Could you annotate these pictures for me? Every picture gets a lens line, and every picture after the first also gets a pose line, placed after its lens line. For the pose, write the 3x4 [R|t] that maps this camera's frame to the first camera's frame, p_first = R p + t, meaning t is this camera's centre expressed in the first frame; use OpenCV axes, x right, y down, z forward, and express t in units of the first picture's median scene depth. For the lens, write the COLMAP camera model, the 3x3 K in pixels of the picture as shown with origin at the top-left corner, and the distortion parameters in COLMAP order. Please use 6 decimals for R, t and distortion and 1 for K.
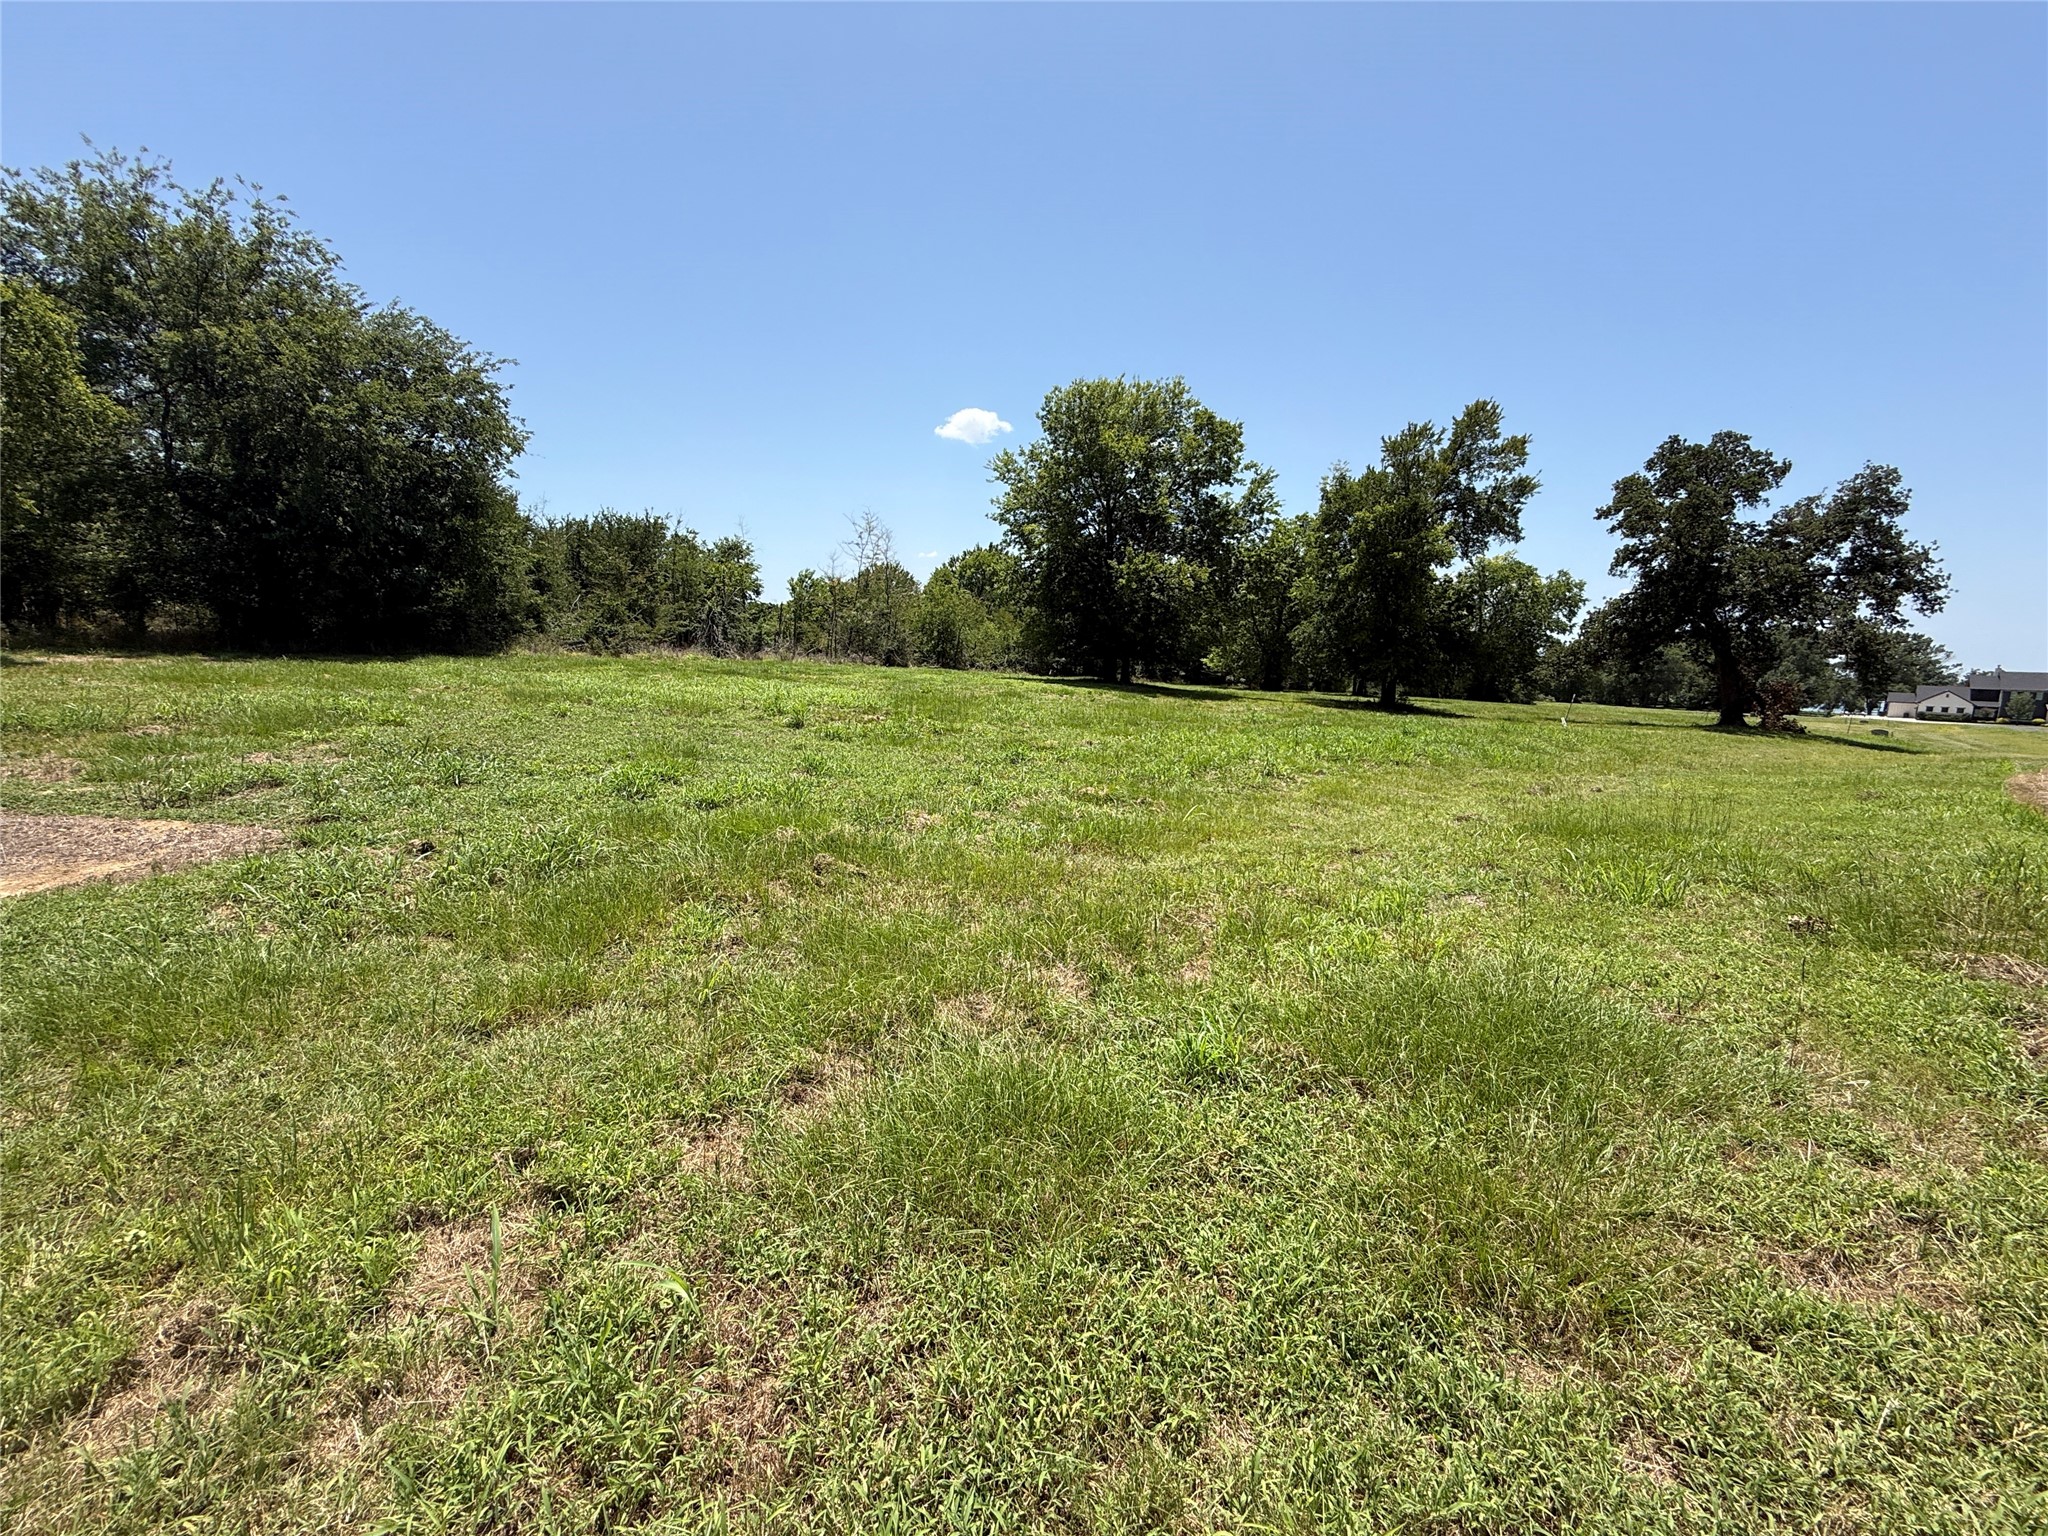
lens RADIAL K [[816.7, 0, 1012.2], [0, 816.7, 765.8], [0, 0, 1]] dist [0.000194, 0.000222]
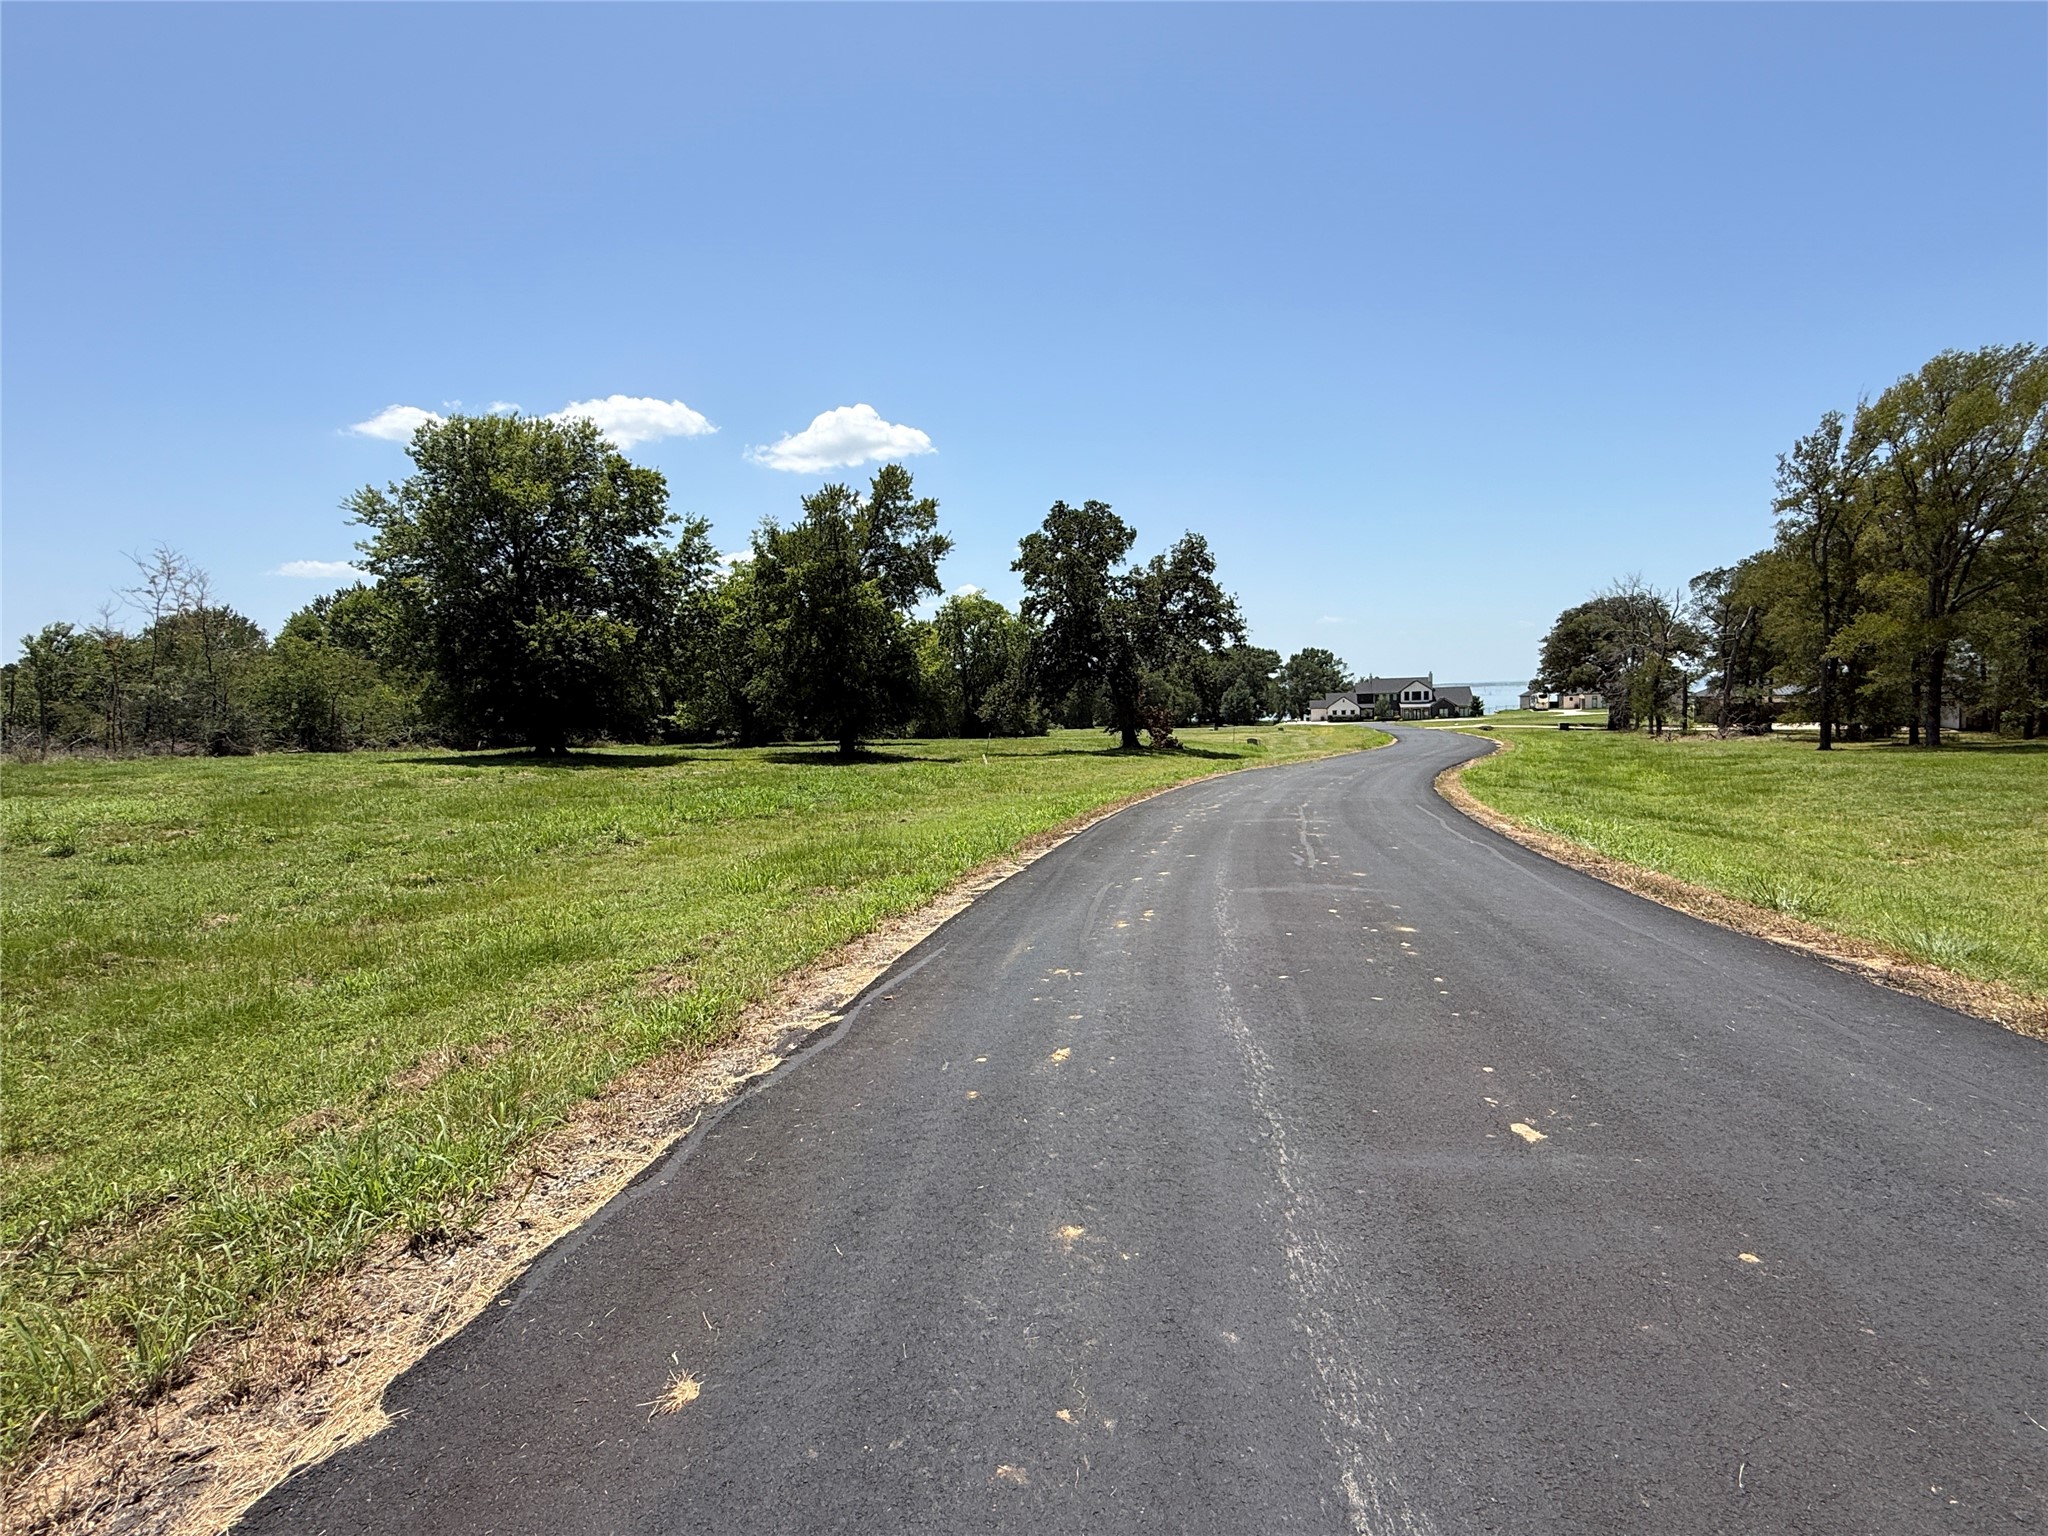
lens RADIAL K [[1002.7, 0, 1025.2], [0, 1002.7, 764.2], [0, 0, 1]] dist [0.000183, -0.001462]
pose [[0.866005, -0.088740, 0.492099, 0.043145], [0.121888, 0.991904, -0.035631, 0.007840], [-0.484953, 0.090837, 0.869810, -0.176519]]
